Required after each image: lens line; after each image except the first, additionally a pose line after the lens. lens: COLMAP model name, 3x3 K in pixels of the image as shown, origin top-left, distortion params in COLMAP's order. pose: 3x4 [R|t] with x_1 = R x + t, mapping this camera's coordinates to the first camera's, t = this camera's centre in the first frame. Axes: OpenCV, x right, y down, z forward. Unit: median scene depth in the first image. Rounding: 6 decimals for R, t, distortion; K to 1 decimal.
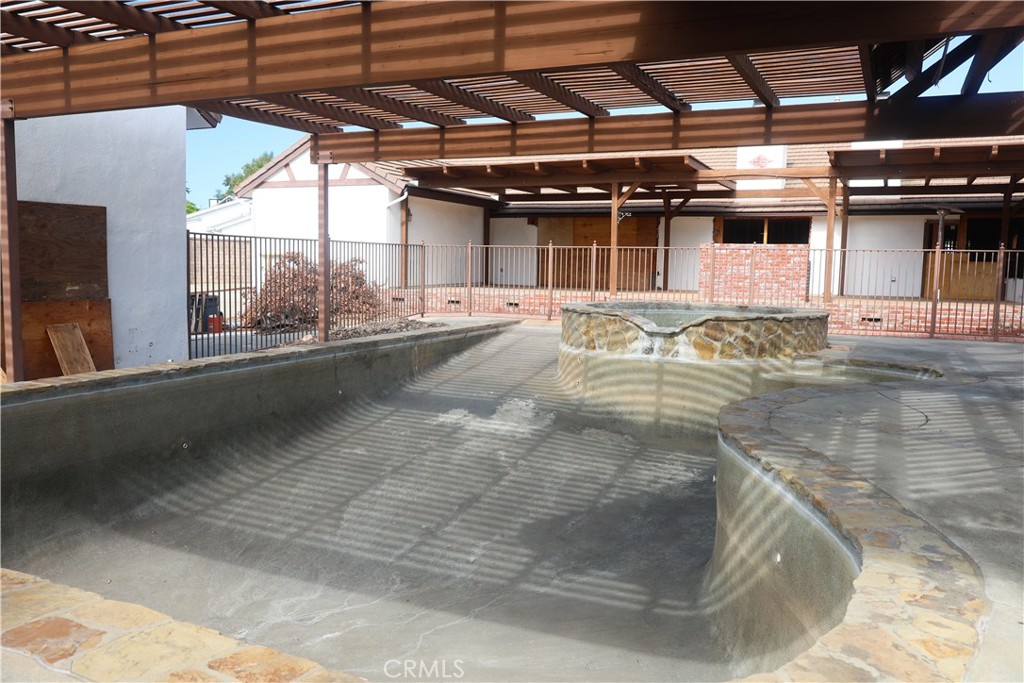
lens RADIAL K [[790.8, 0, 512.0], [0, 790.8, 341.5], [0, 0, 1]] dist [-0.056481, 0.001371]
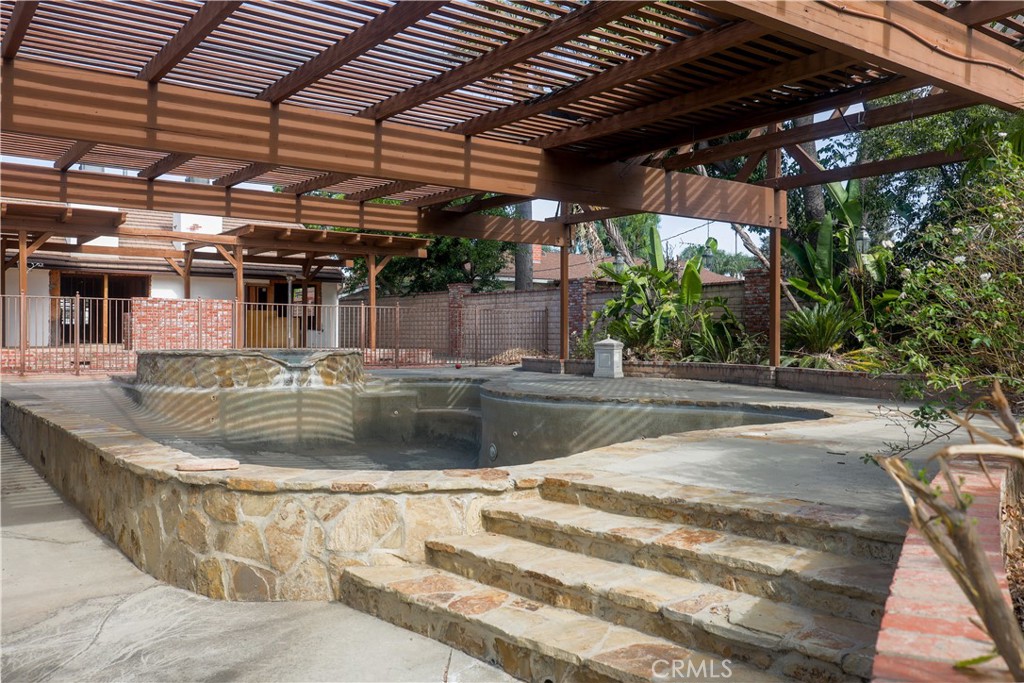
lens RADIAL K [[856.1, 0, 512.0], [0, 856.1, 341.5], [0, 0, 1]] dist [0.003574, 0.000592]
pose [[0.458241, -0.015000, 0.888702, -0.876389], [0.087943, 0.995717, -0.028539, 0.018247], [-0.884467, 0.091233, 0.457597, 0.054129]]
